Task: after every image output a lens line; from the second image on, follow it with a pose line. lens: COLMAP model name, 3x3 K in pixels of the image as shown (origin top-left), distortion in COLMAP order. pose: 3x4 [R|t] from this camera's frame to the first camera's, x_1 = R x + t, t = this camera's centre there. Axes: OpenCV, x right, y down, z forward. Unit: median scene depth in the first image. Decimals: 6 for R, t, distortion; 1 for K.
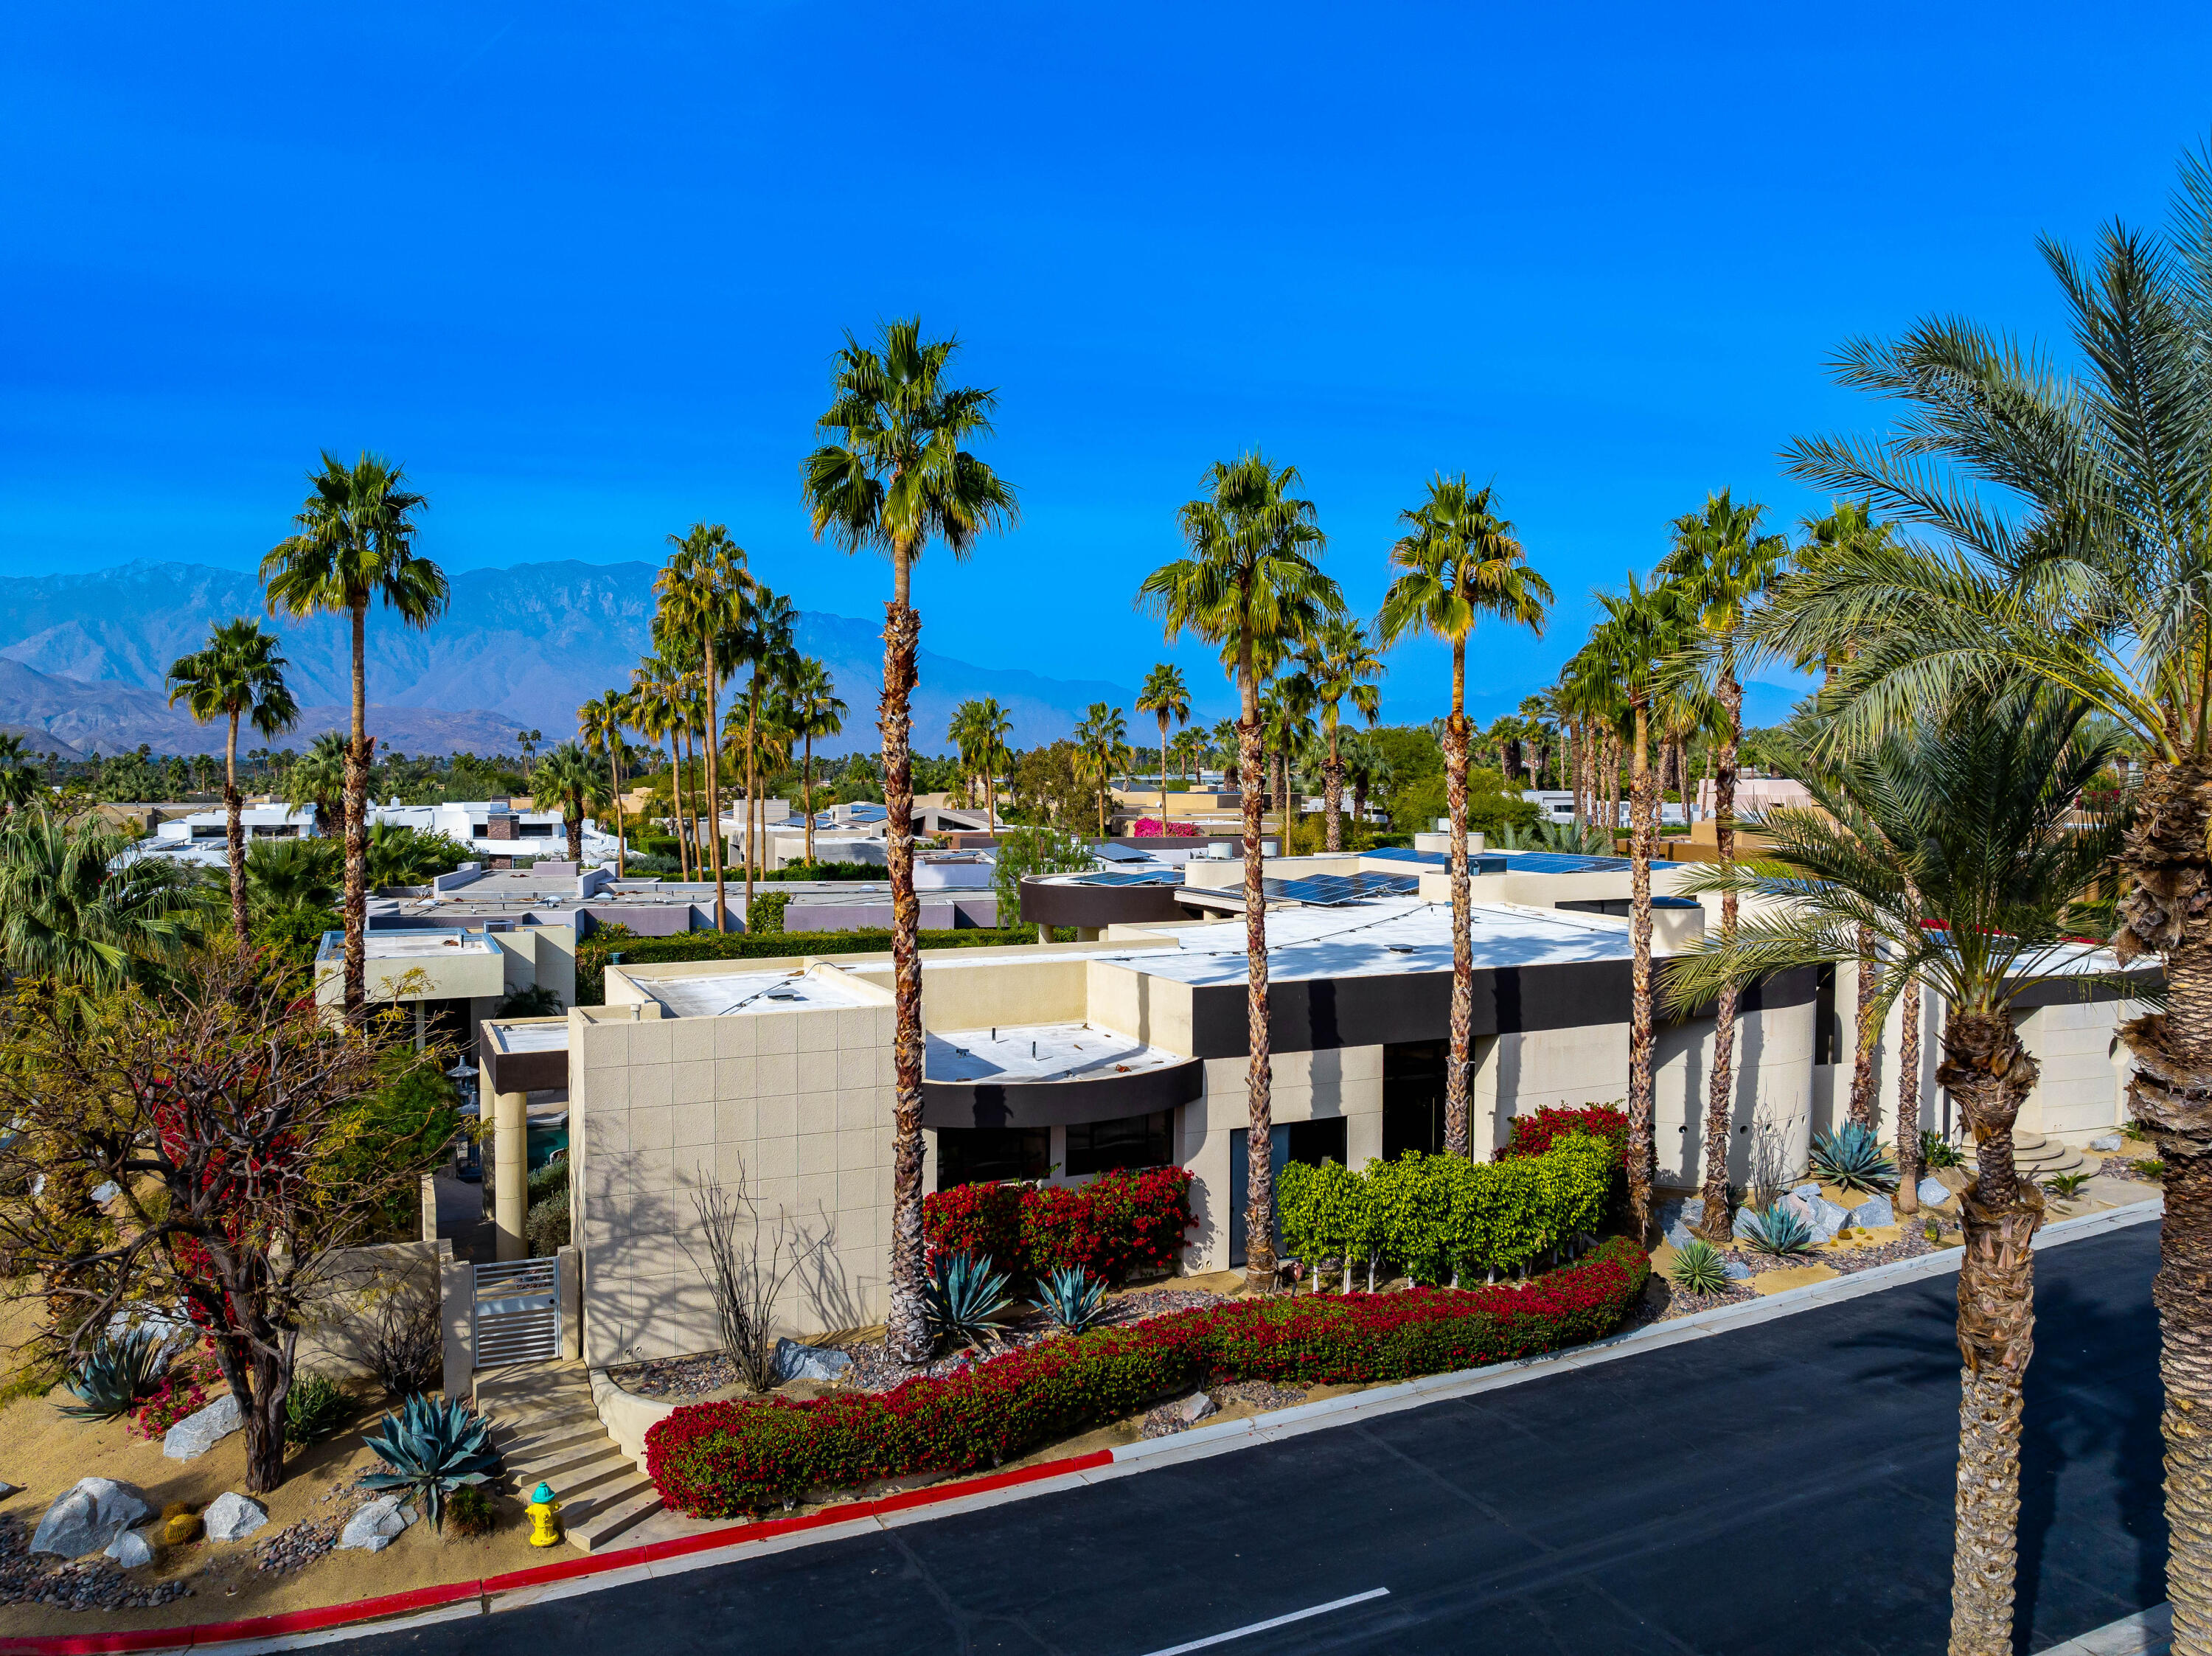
lens RADIAL K [[1548.1, 0, 1106.0], [0, 1548.1, 828.0], [0, 0, 1]] dist [-0.039804, -0.000769]
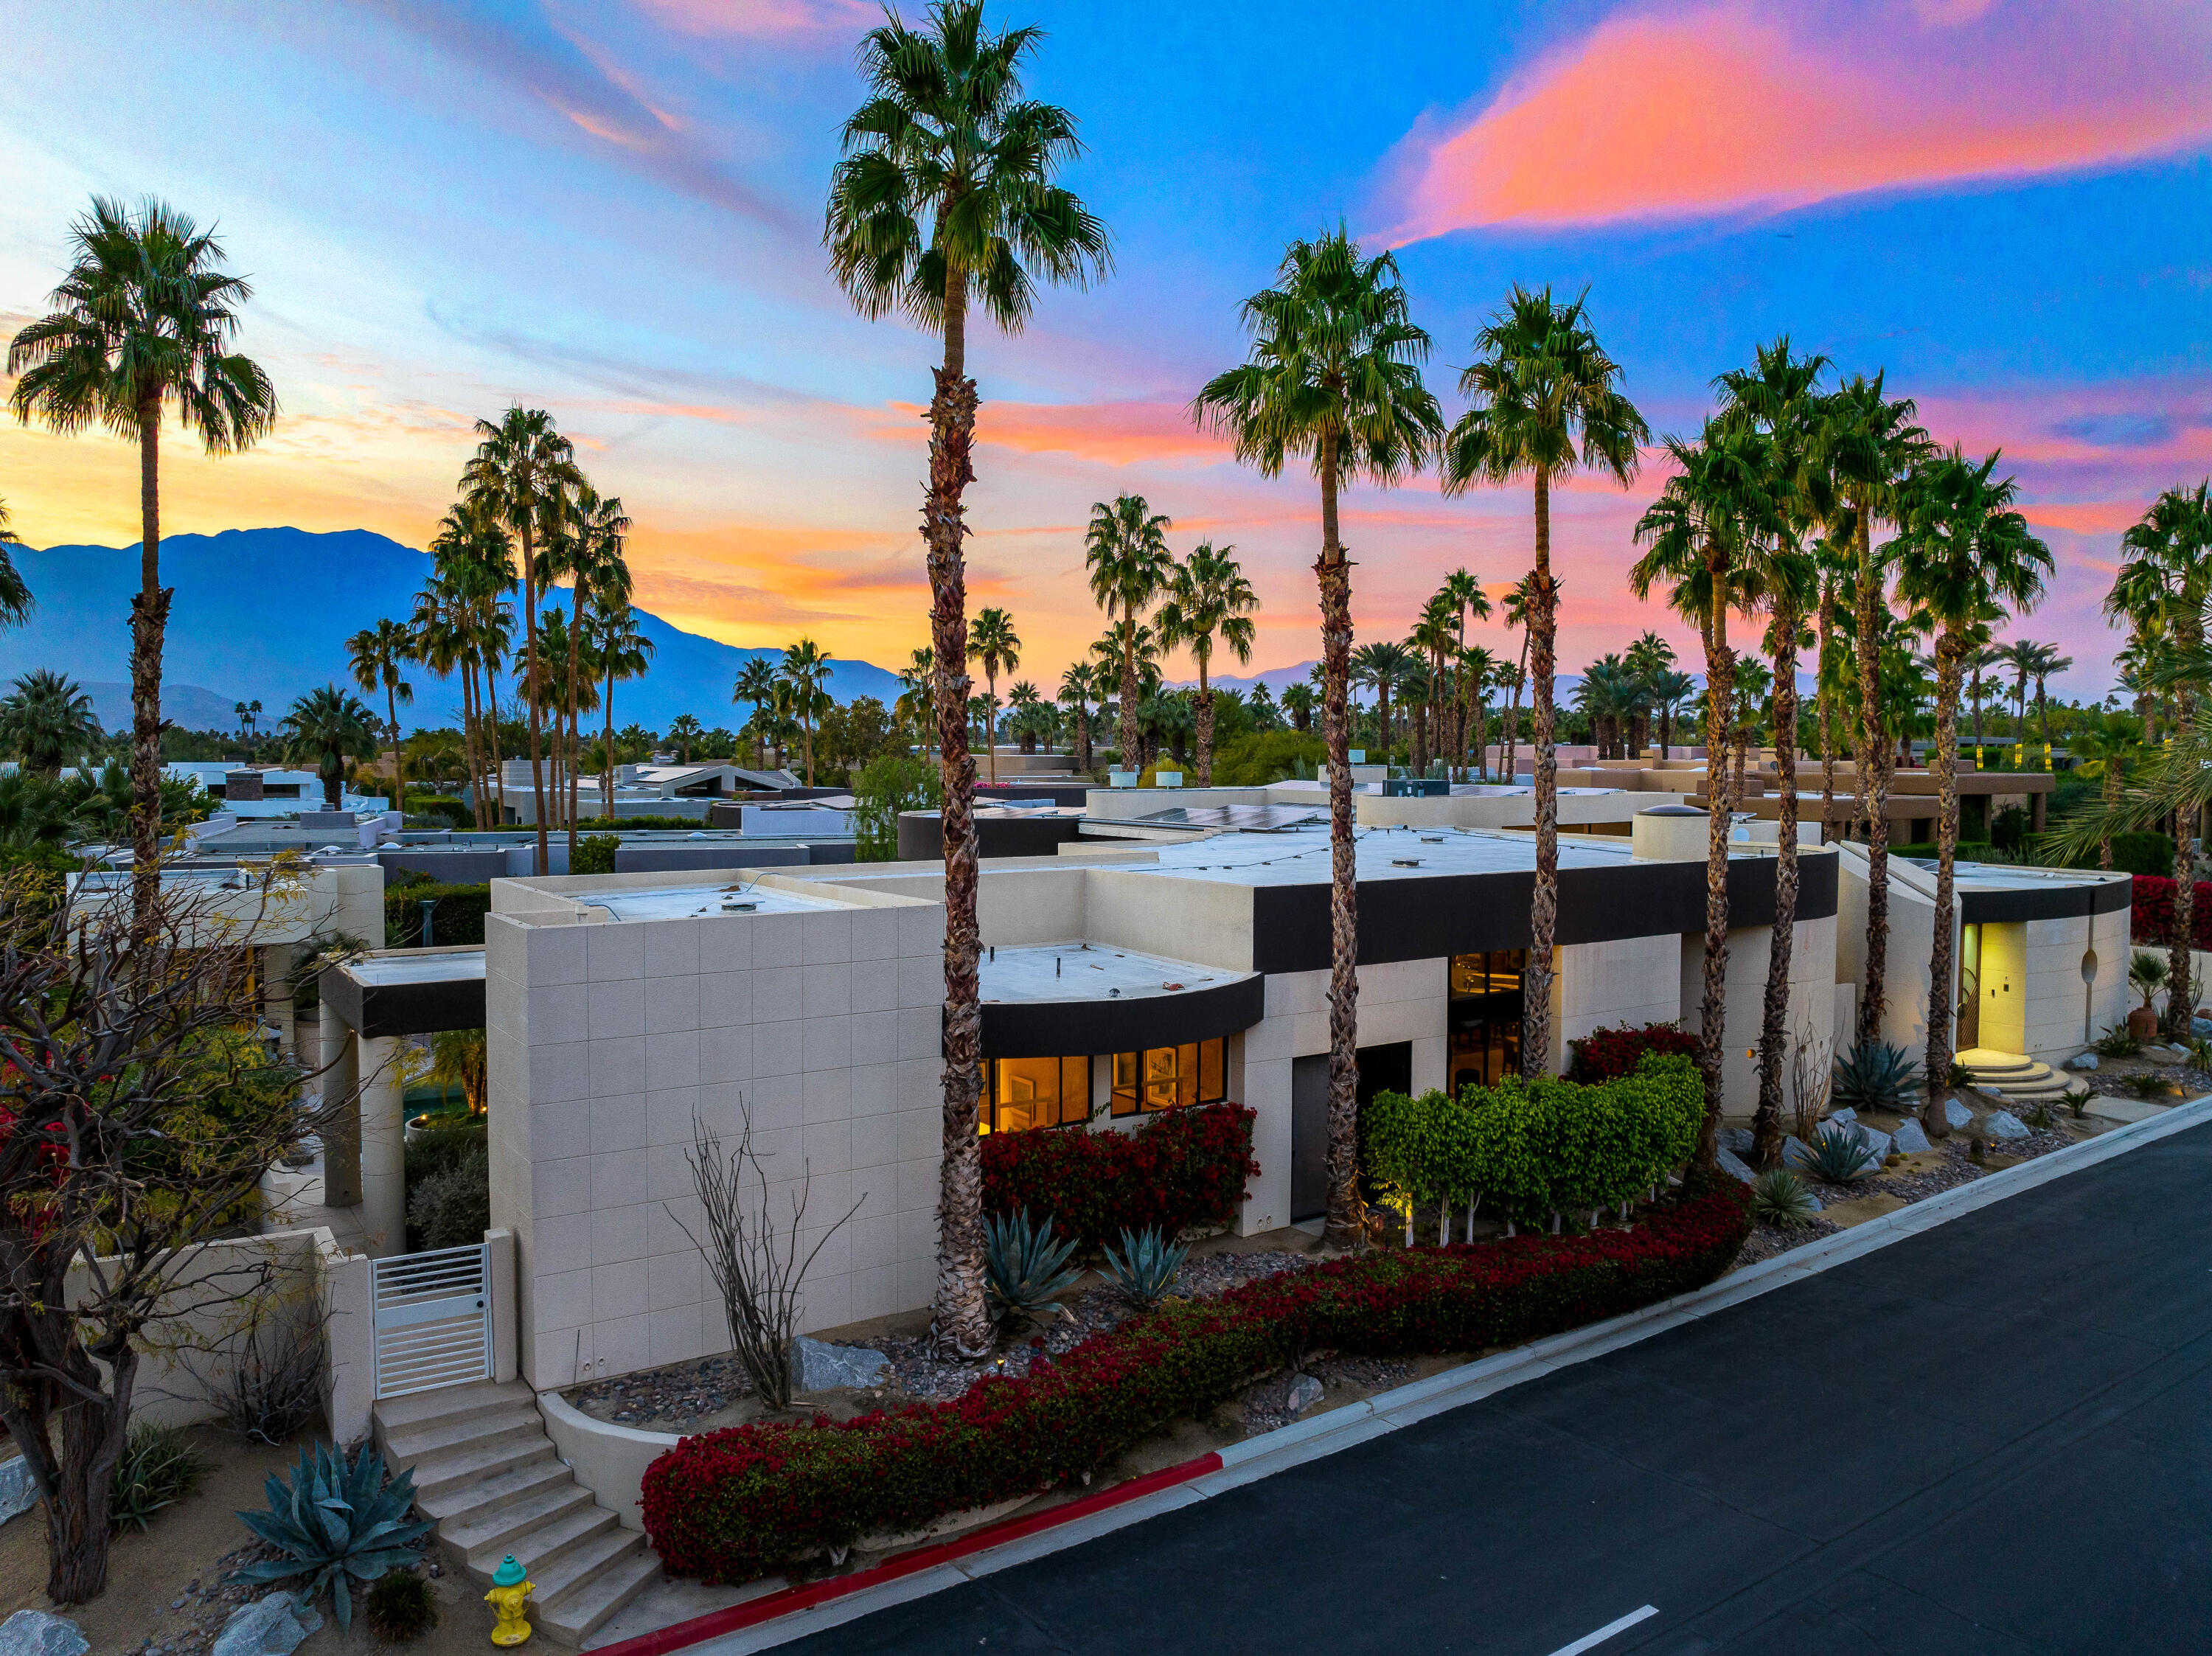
lens RADIAL K [[1555.0, 0, 1103.6], [0, 1555.0, 826.9], [0, 0, 1]] dist [-0.059517, 0.034663]
pose [[0.988174, -0.005444, 0.153243, -0.155882], [0.003578, 0.999916, 0.012448, 0.062334], [-0.153298, -0.011752, 0.988110, 0.199022]]
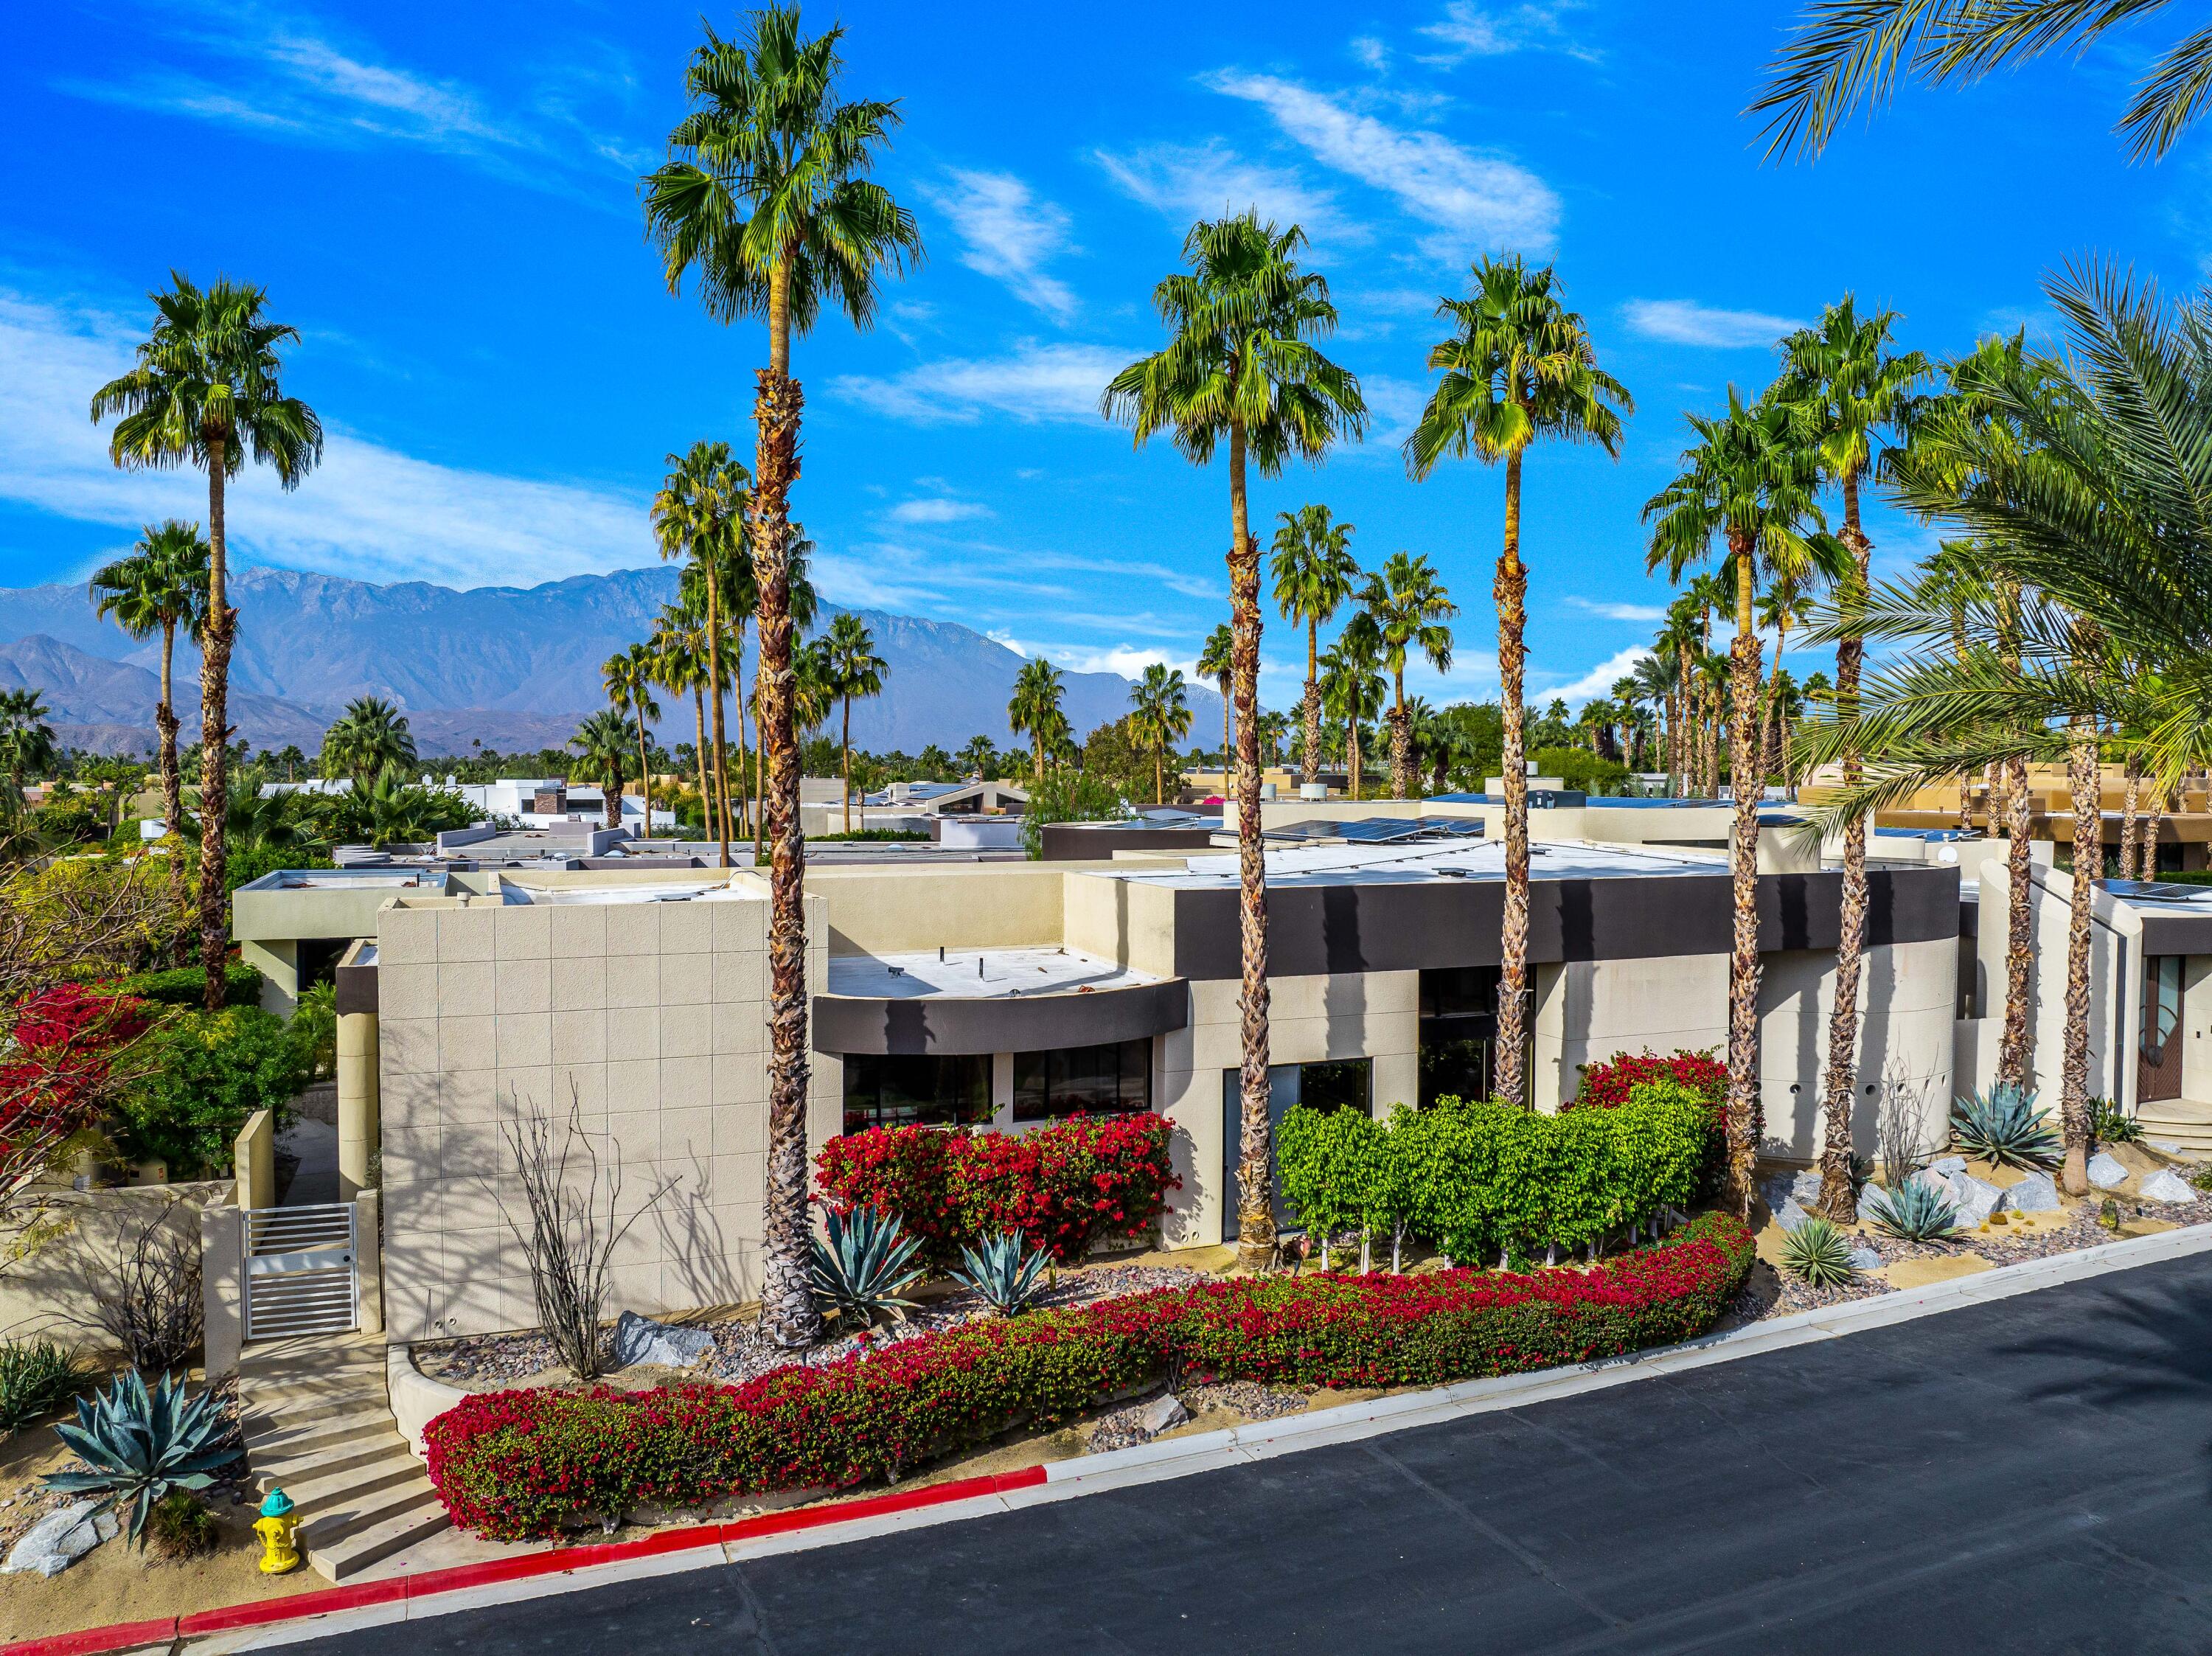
lens RADIAL K [[1555.0, 0, 1103.6], [0, 1555.0, 826.9], [0, 0, 1]] dist [-0.059517, 0.034663]
pose [[0.998351, 0.002876, -0.057340, 0.067486], [-0.002969, 0.999994, -0.001541, 0.074293], [0.057335, 0.001709, 0.998354, 0.201178]]
